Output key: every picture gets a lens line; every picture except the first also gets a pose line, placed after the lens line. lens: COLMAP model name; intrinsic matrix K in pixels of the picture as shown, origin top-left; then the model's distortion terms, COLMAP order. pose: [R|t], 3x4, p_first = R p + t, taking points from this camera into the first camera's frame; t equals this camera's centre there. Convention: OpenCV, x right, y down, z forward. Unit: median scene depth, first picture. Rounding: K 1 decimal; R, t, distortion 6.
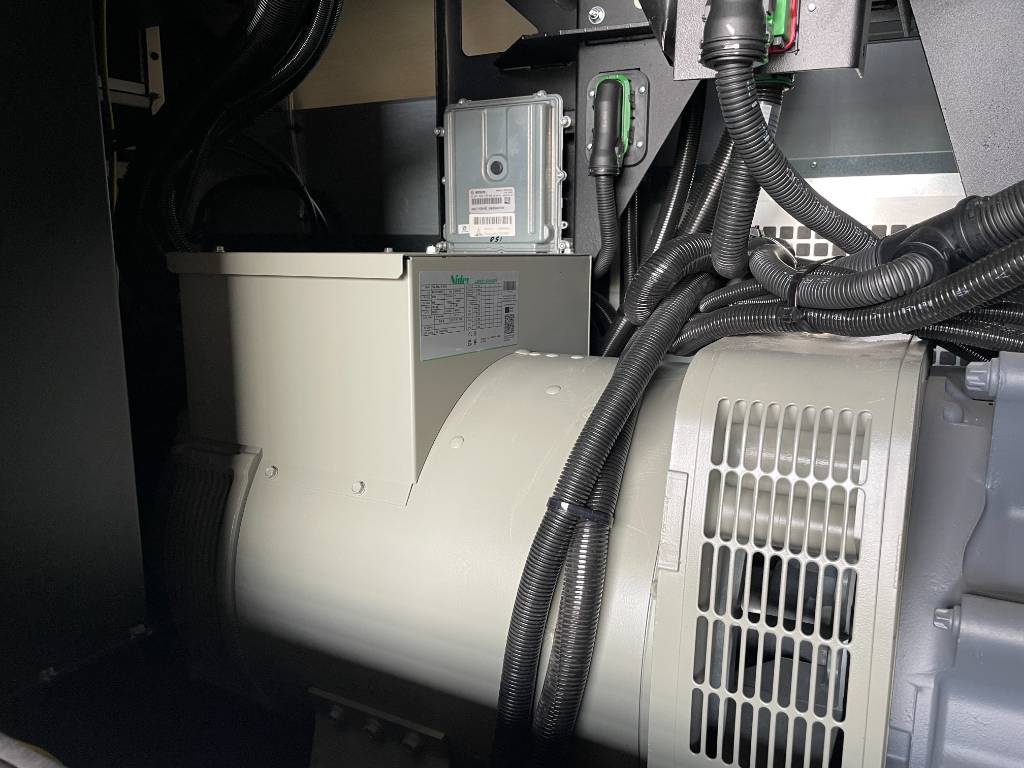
lens RADIAL K [[776.3, 0, 512.2], [0, 776.3, 385.5], [0, 0, 1]] dist [0.054896, -0.056941]
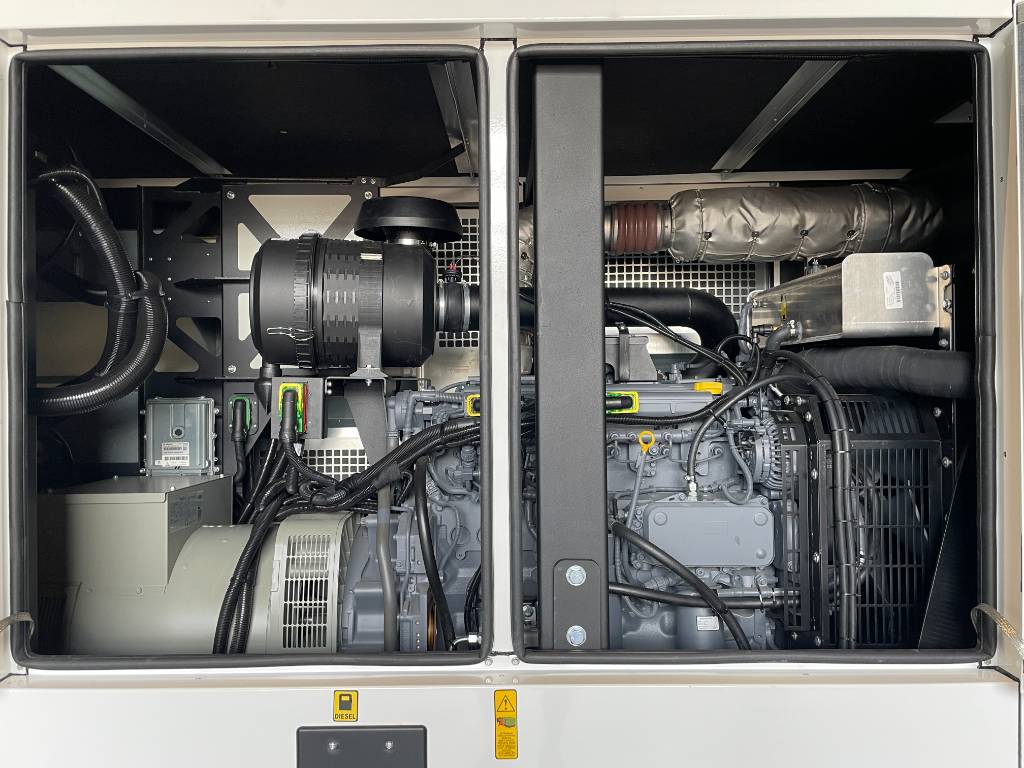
lens RADIAL K [[776.3, 0, 513.2], [0, 776.3, 383.3], [0, 0, 1]] dist [0.054896, -0.056941]
pose [[0.876898, -0.001016, 0.480675, -0.294564], [0.093953, 0.981072, -0.169326, 0.019822], [-0.471404, 0.193642, 0.860396, -1.455816]]
